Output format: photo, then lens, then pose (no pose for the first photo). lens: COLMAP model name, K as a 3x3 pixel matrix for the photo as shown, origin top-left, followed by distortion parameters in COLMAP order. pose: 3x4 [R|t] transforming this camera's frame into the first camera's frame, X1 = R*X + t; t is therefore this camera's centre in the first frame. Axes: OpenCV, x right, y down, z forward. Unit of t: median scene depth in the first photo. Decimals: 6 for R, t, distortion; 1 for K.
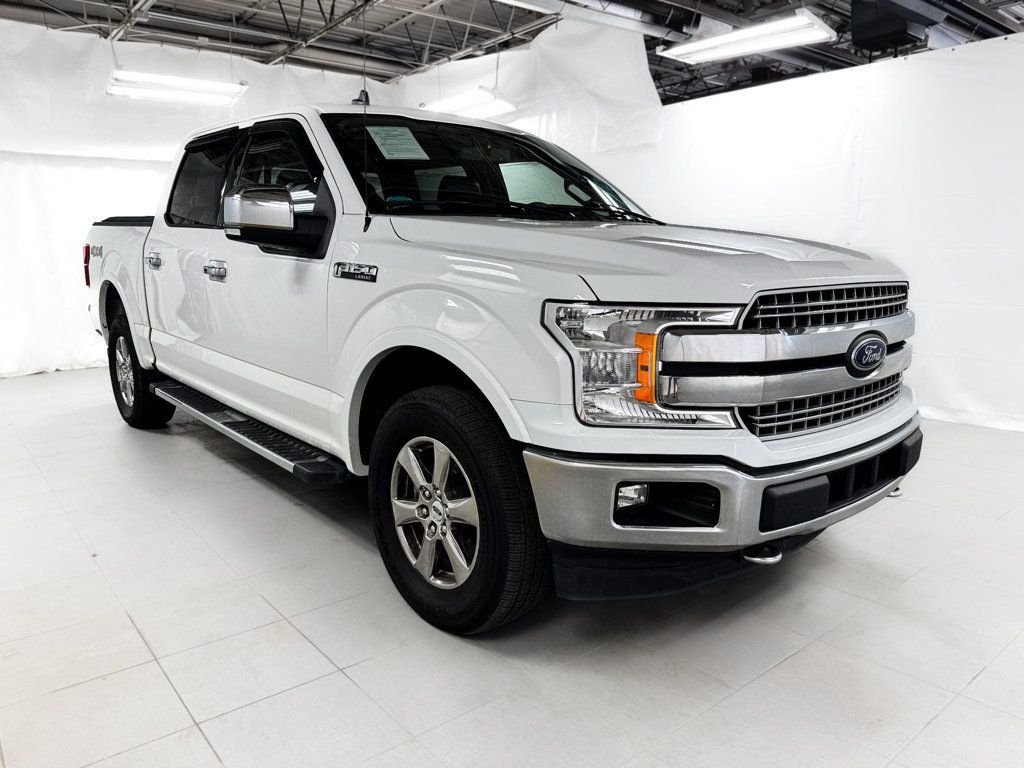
lens RADIAL K [[726.9, 0, 512.0], [0, 726.9, 384.0], [0, 0, 1]] dist [0.006742, -0.003800]
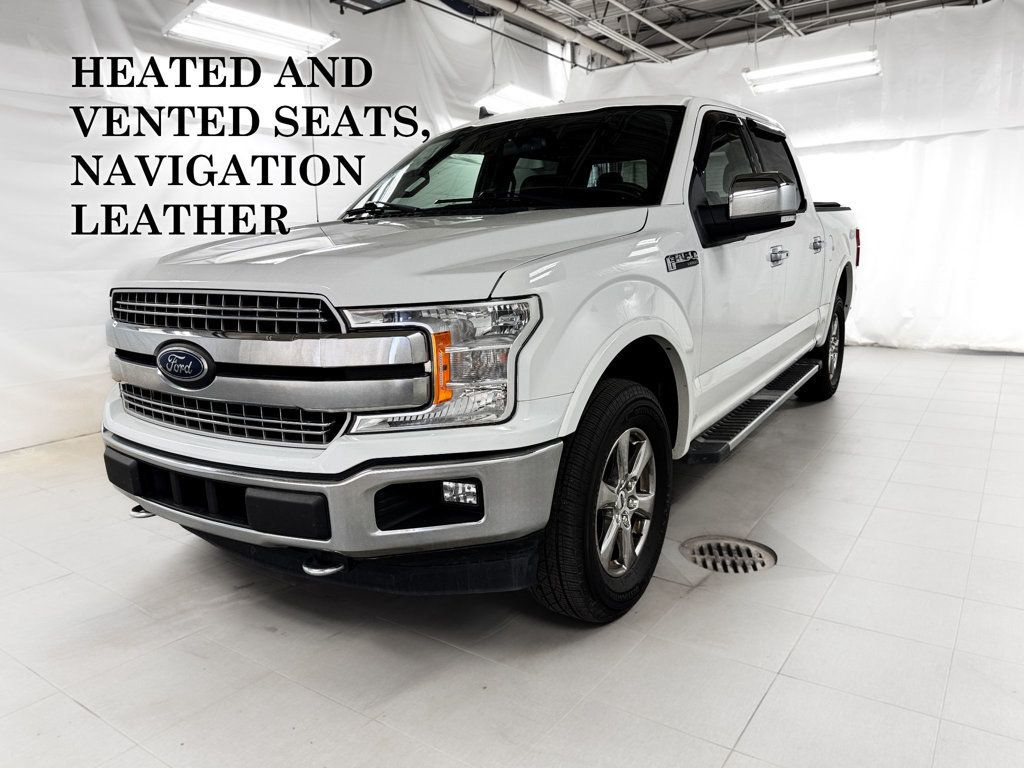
lens RADIAL K [[726.9, 0, 512.0], [0, 726.9, 384.0], [0, 0, 1]] dist [0.006742, -0.003800]
pose [[0.284876, 0.177103, -0.942062, 1.465320], [-0.143773, 0.979561, 0.140676, -0.204348], [0.947721, 0.095367, 0.304516, 1.087483]]
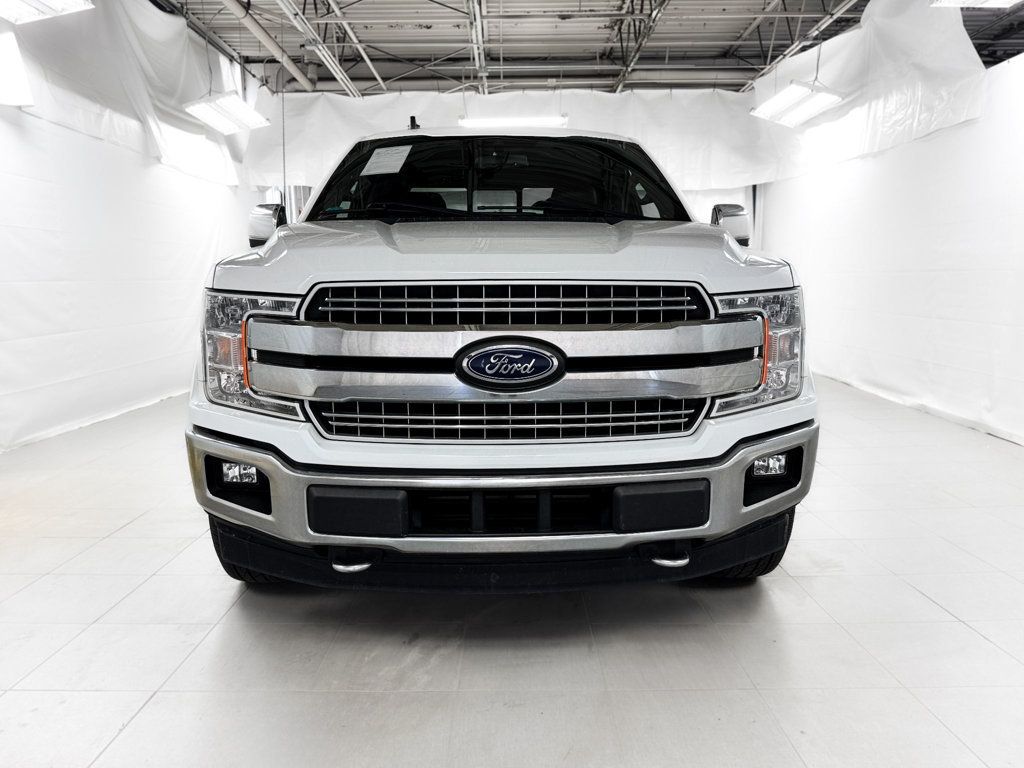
lens RADIAL K [[725.1, 0, 516.4], [0, 725.1, 388.7], [0, 0, 1]] dist [0.007504, -0.002712]
pose [[0.782611, 0.094049, -0.615366, 0.974974], [-0.106664, 0.994162, 0.016288, -0.025704], [0.613305, 0.052890, 0.788073, 0.345731]]
